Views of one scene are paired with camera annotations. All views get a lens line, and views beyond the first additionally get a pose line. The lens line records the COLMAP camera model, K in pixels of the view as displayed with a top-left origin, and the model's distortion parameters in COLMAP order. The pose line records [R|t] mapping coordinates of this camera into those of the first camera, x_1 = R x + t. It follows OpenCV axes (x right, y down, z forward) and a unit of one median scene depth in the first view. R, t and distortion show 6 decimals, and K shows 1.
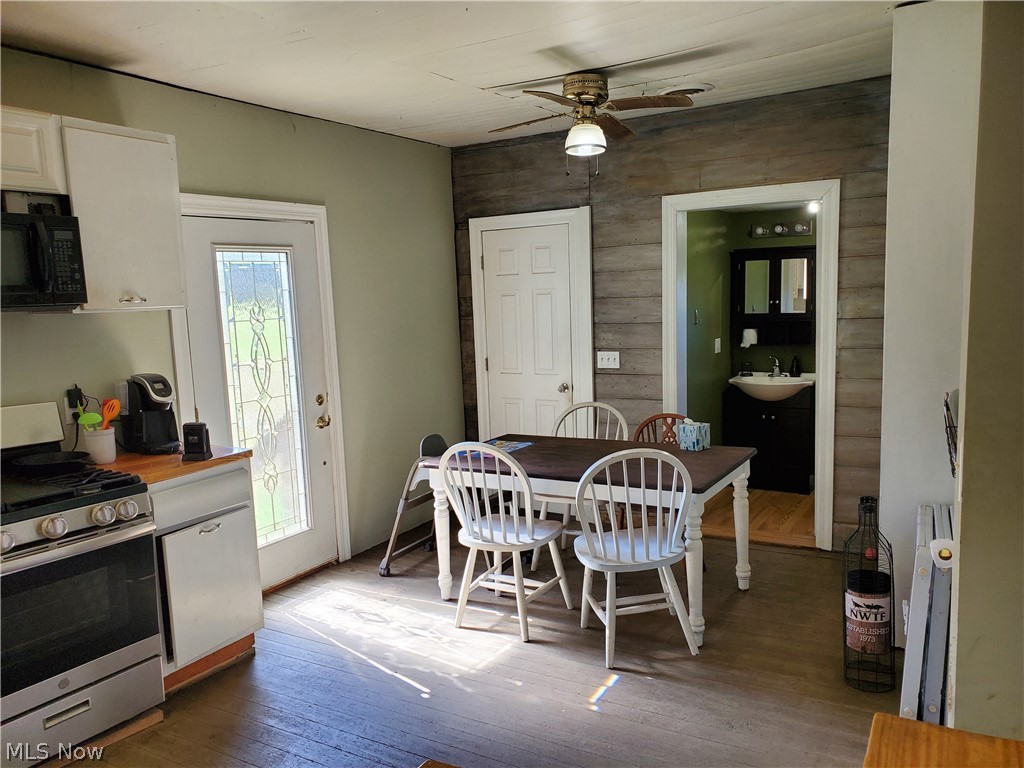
lens RADIAL K [[792.1, 0, 512.7], [0, 792.1, 387.7], [0, 0, 1]] dist [0.039623, -0.020837]
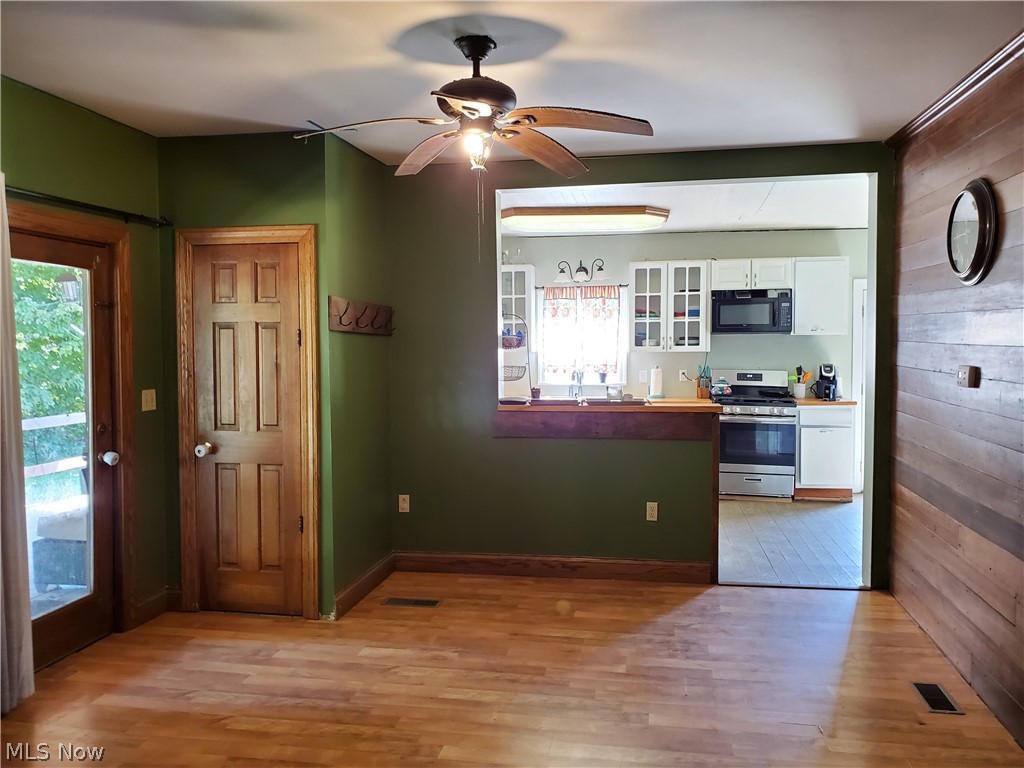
lens RADIAL K [[792.1, 0, 513.6], [0, 792.1, 383.0], [0, 0, 1]] dist [0.039623, -0.020837]
pose [[0.334491, 0.081339, -0.938882, 2.432017], [-0.125460, 0.991244, 0.041178, 0.099766], [0.934010, 0.104019, 0.341767, -1.036120]]
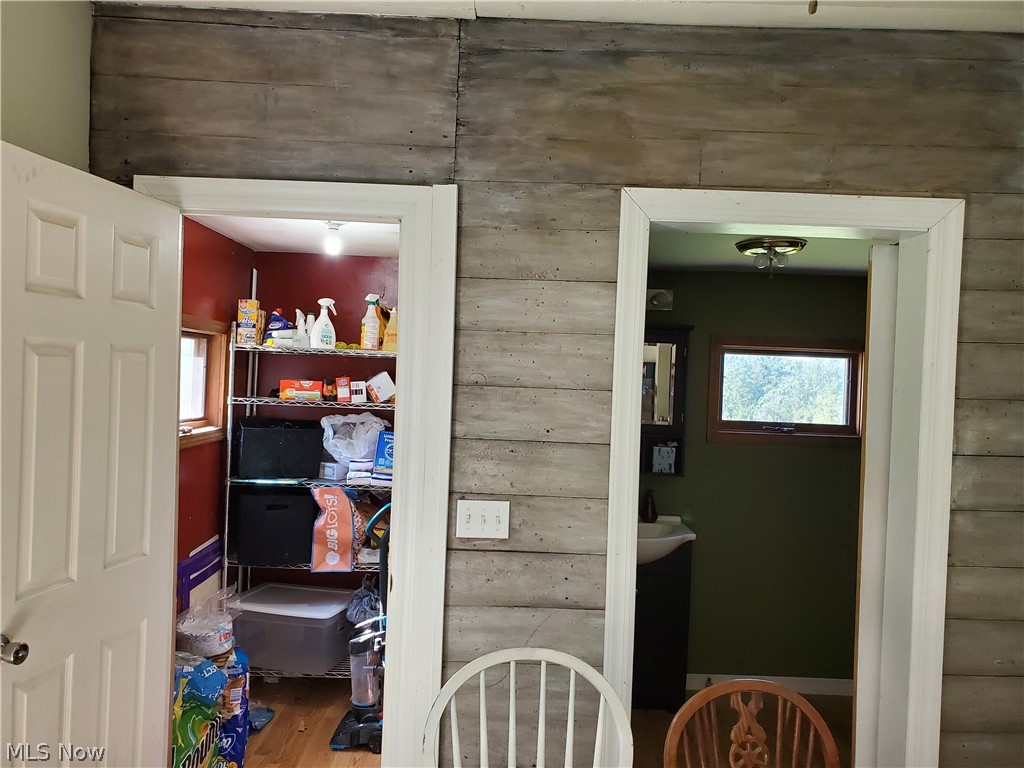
lens RADIAL K [[792.1, 0, 513.3], [0, 792.1, 388.6], [0, 0, 1]] dist [0.039623, -0.020837]
pose [[0.846101, 0.061274, 0.529488, -0.113961], [-0.003097, 0.993919, -0.110071, -0.061169], [-0.533013, 0.091491, 0.841146, 0.608972]]
